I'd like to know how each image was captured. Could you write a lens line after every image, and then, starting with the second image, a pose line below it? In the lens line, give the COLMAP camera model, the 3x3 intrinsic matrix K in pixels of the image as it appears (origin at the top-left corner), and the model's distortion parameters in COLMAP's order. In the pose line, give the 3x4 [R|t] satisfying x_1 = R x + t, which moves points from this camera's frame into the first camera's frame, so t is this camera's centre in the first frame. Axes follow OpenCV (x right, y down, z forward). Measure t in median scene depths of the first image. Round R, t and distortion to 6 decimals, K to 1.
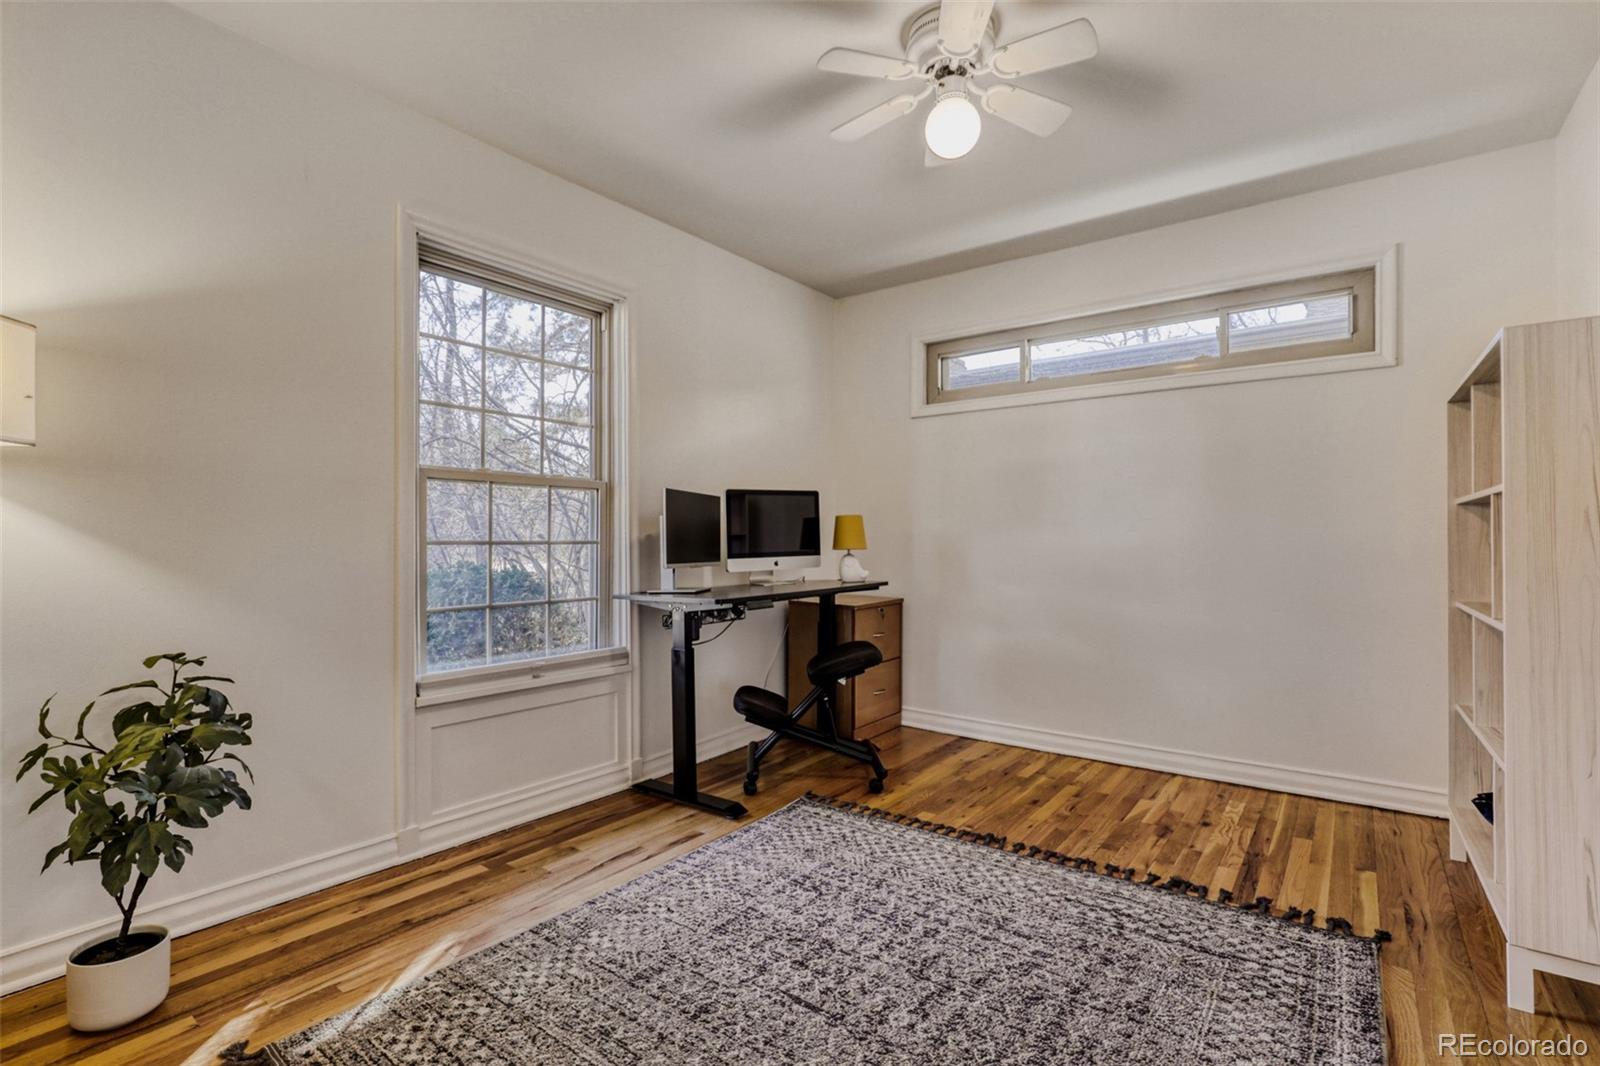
lens RADIAL K [[753.4, 0, 802.1], [0, 753.4, 537.4], [0, 0, 1]] dist [-0.023092, 0.000885]
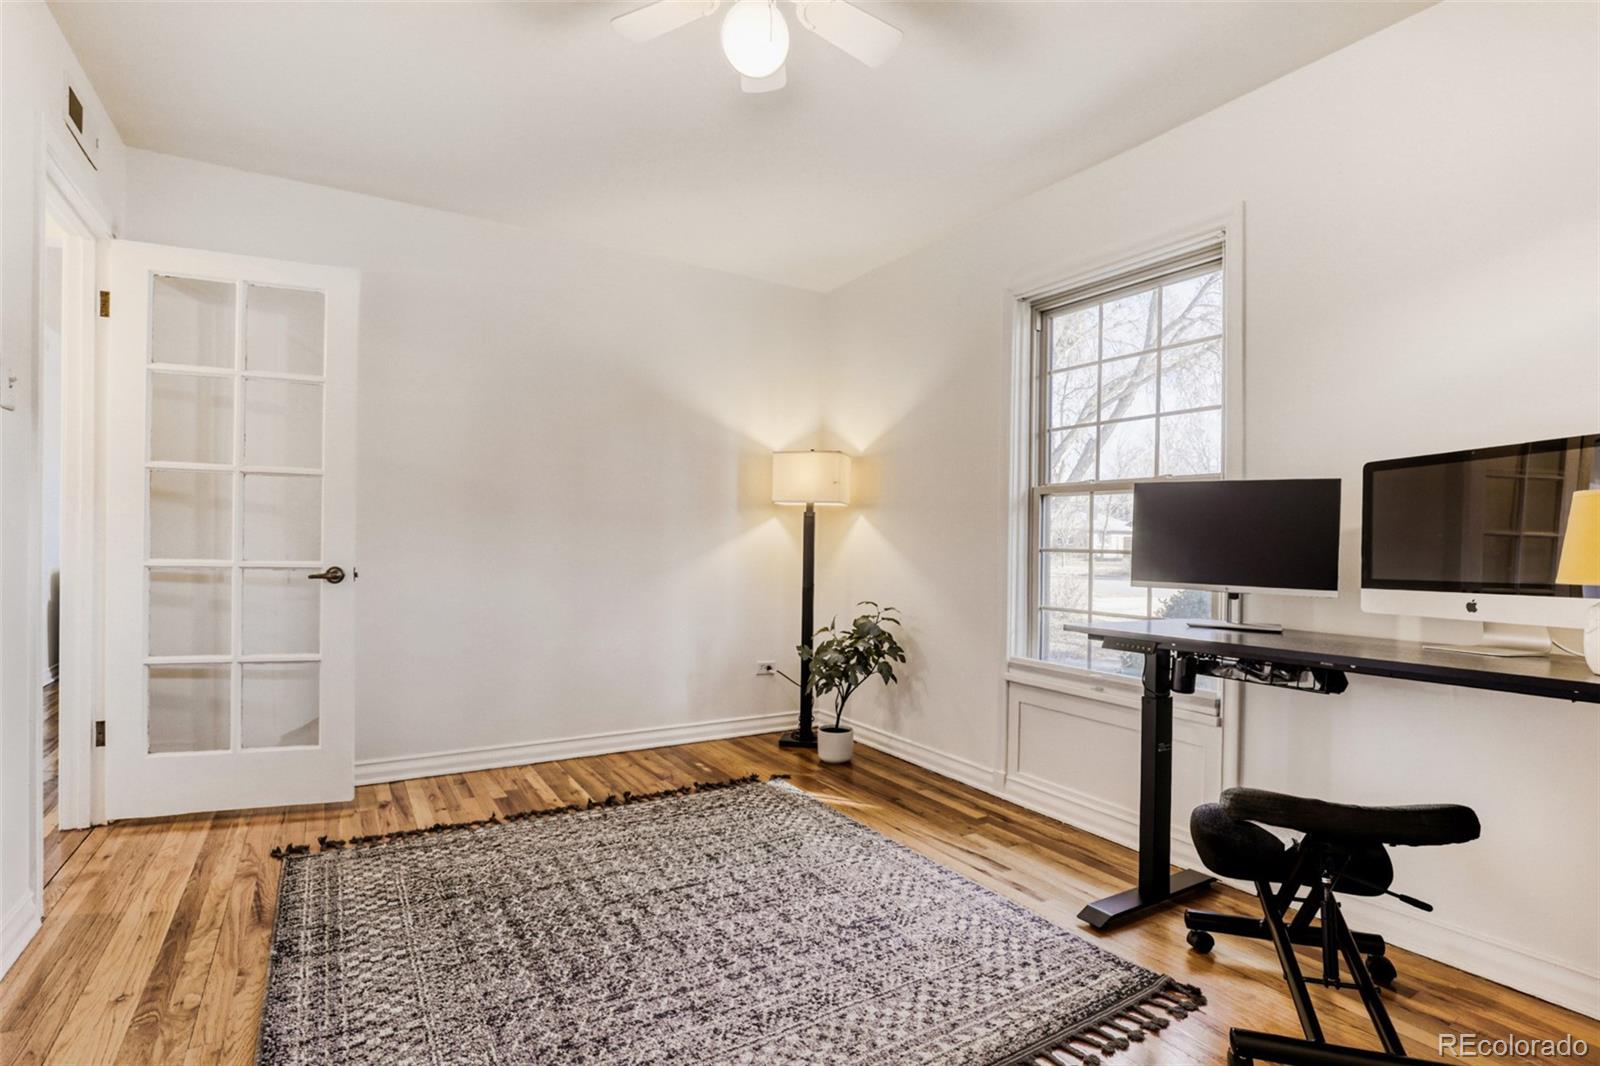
lens RADIAL K [[753.4, 0, 802.1], [0, 753.4, 537.4], [0, 0, 1]] dist [-0.023092, 0.000885]
pose [[-0.360673, -0.014463, -0.932580, 0.987608], [-0.010995, 0.999876, -0.011254, 0.001033], [0.932628, 0.006195, -0.360787, 1.381257]]
